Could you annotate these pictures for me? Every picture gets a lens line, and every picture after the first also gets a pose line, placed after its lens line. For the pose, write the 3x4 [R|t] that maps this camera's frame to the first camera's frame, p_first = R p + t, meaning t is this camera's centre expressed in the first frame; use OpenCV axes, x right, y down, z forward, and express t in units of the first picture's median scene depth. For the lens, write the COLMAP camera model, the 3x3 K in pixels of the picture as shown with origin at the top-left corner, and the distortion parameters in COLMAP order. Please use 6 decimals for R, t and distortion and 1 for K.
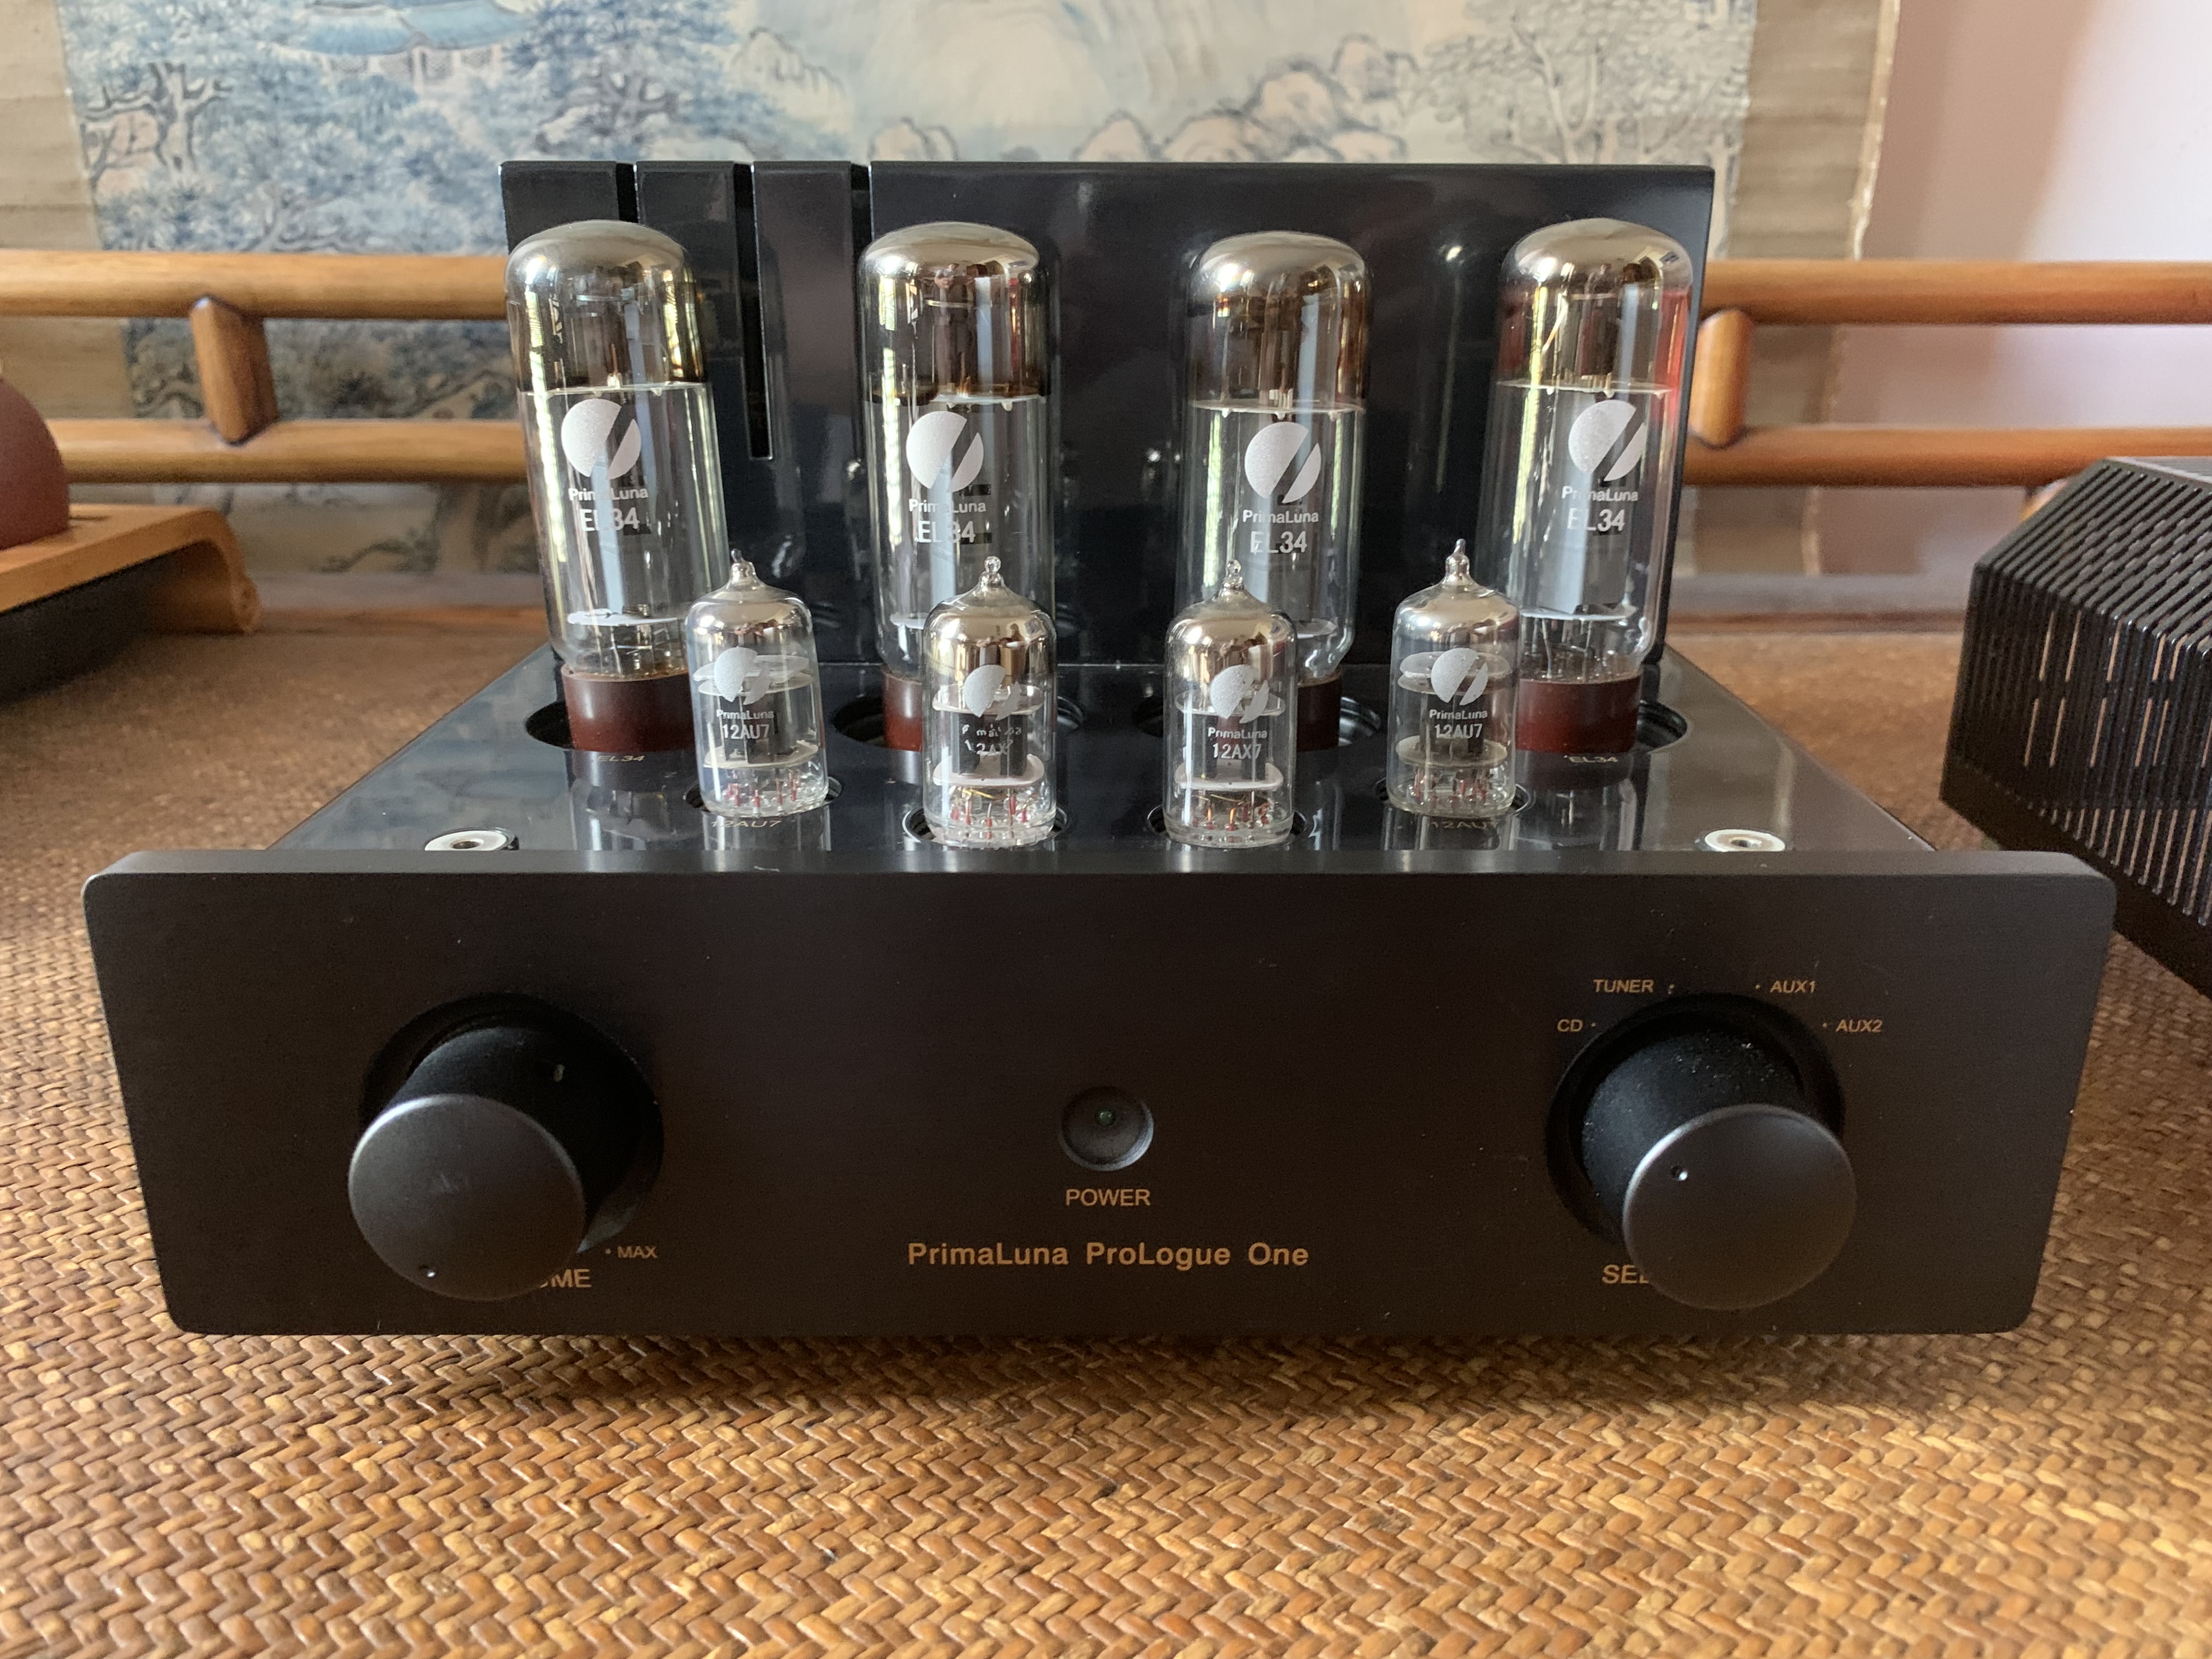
lens RADIAL K [[1712.3, 0, 1110.3], [0, 1712.3, 829.7], [0, 0, 1]] dist [0.012923, -0.007460]
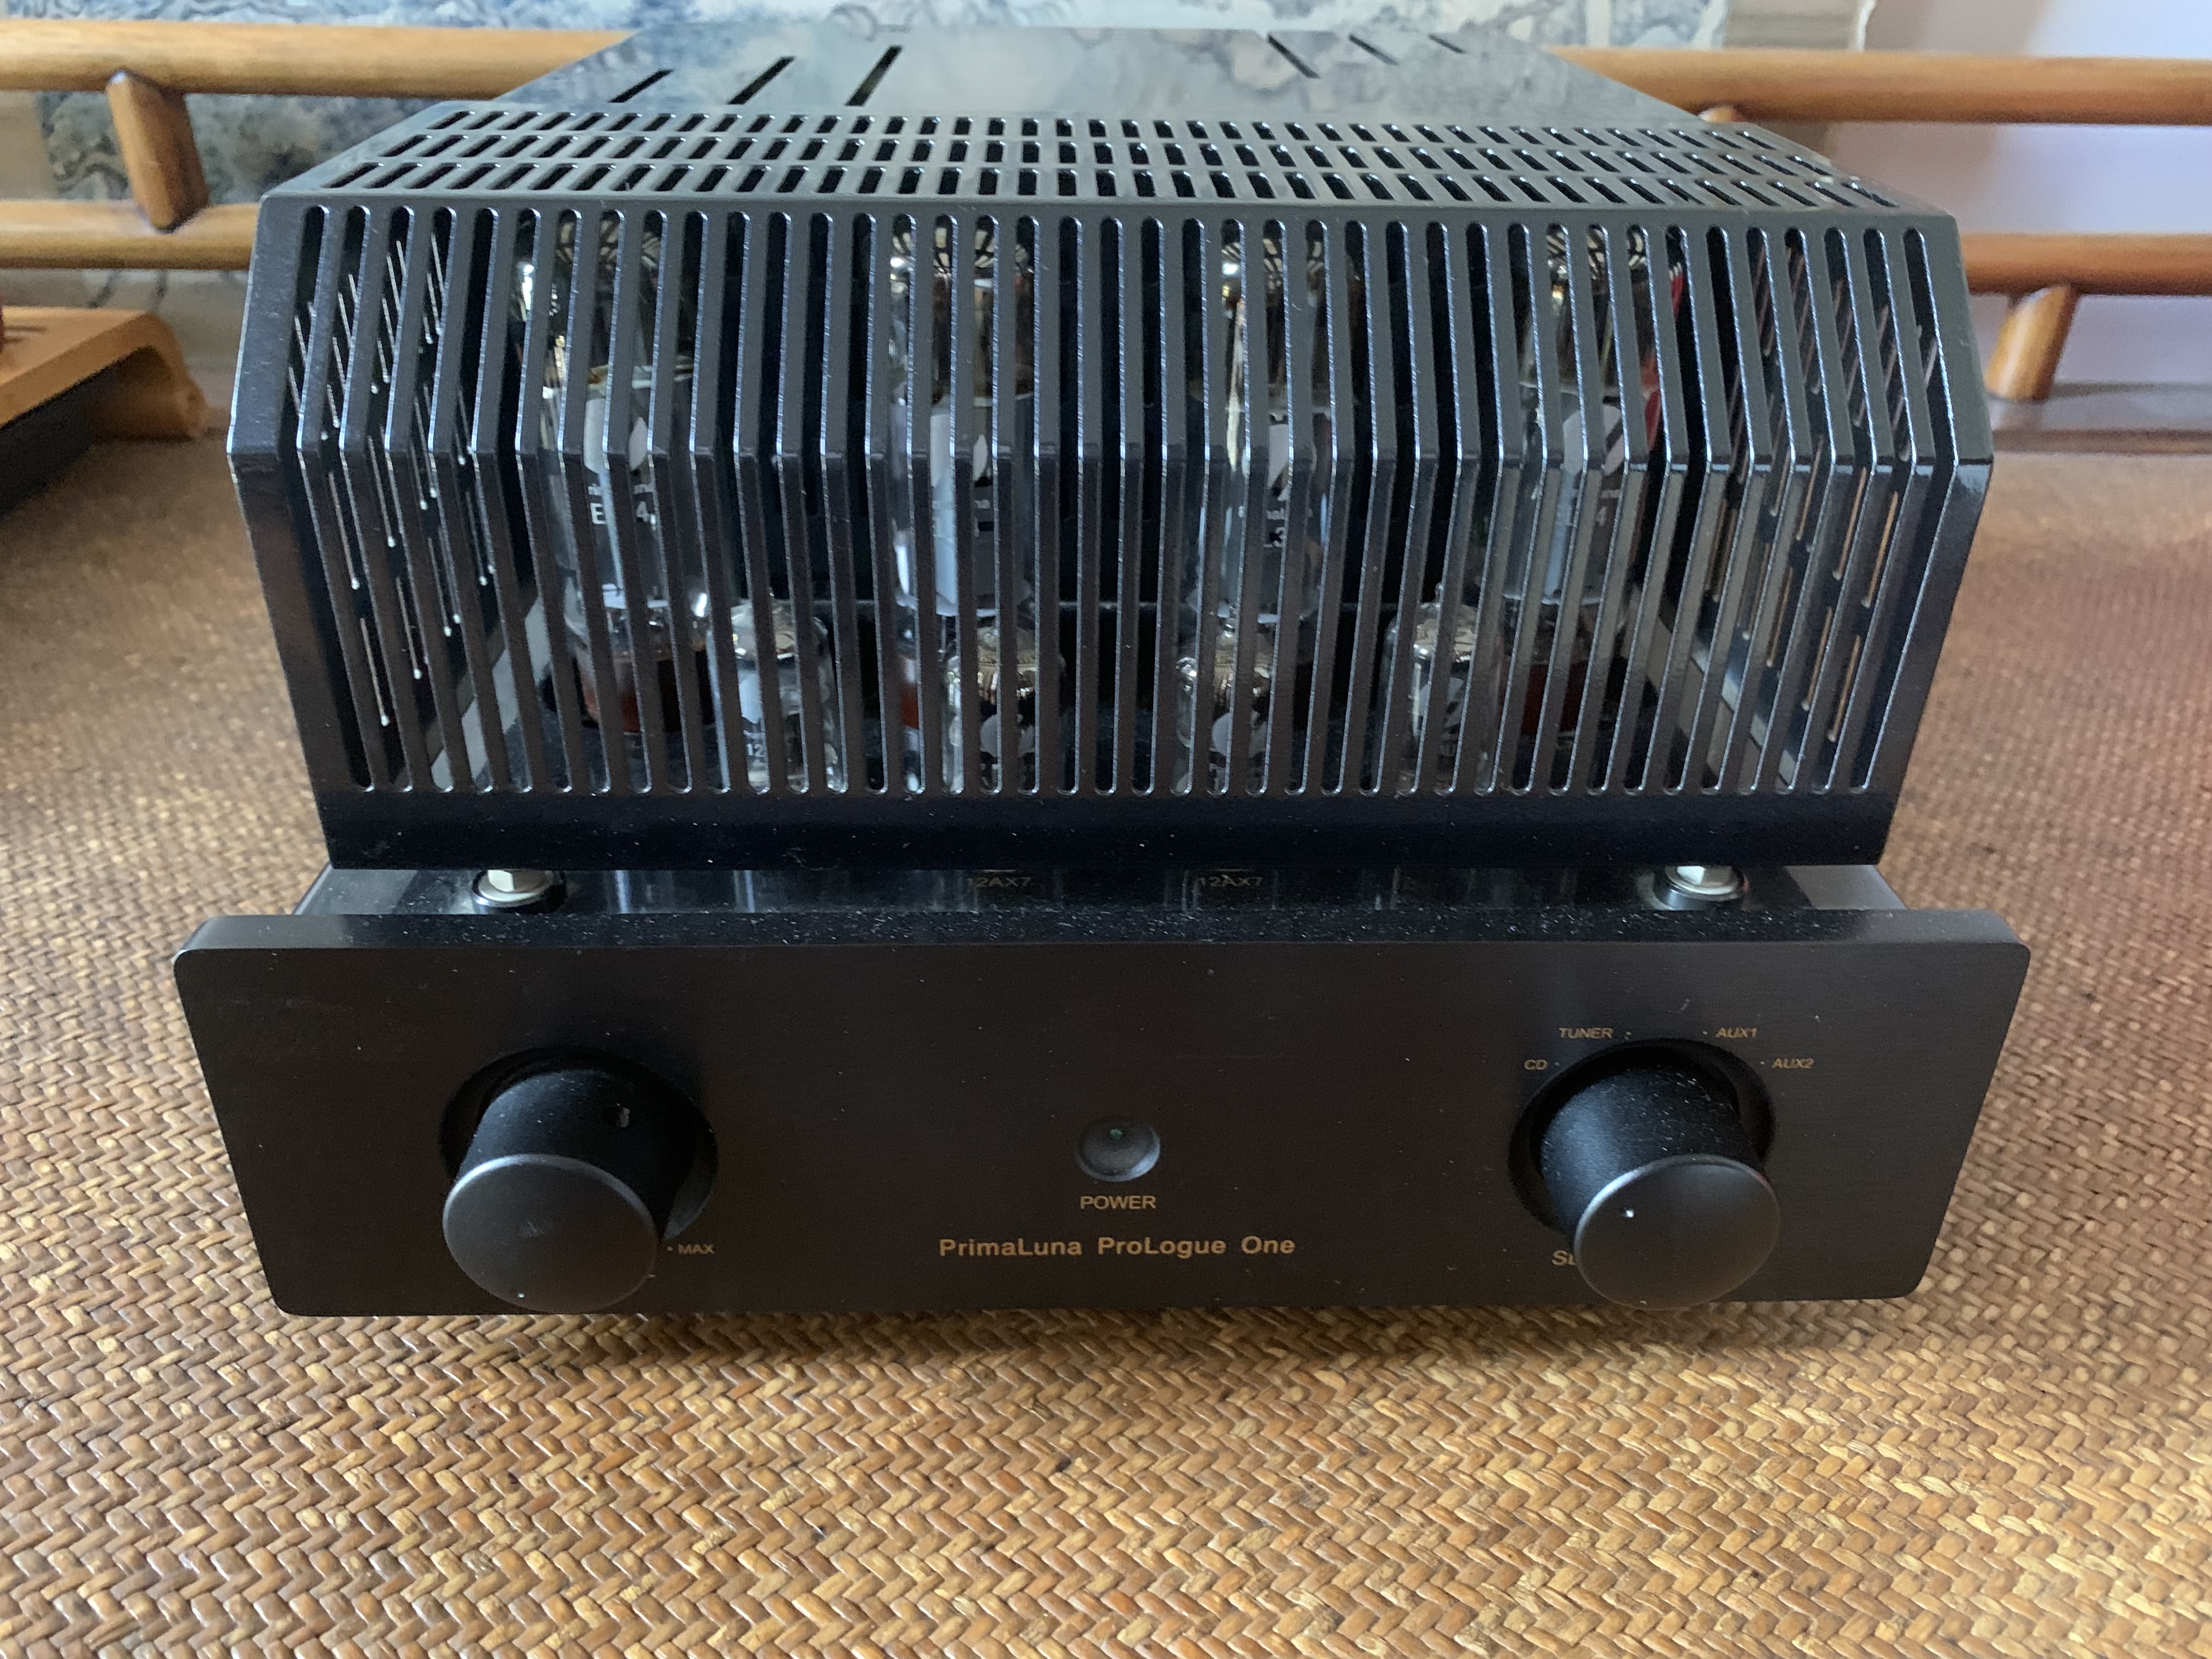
lens RADIAL K [[1712.3, 0, 1103.1], [0, 1712.3, 831.0], [0, 0, 1]] dist [0.012923, -0.007460]
pose [[0.999853, 0.006277, 0.015953, 0.004193], [-0.009007, 0.984126, 0.177243, -0.224361], [-0.014587, -0.177360, 0.984038, -0.041522]]
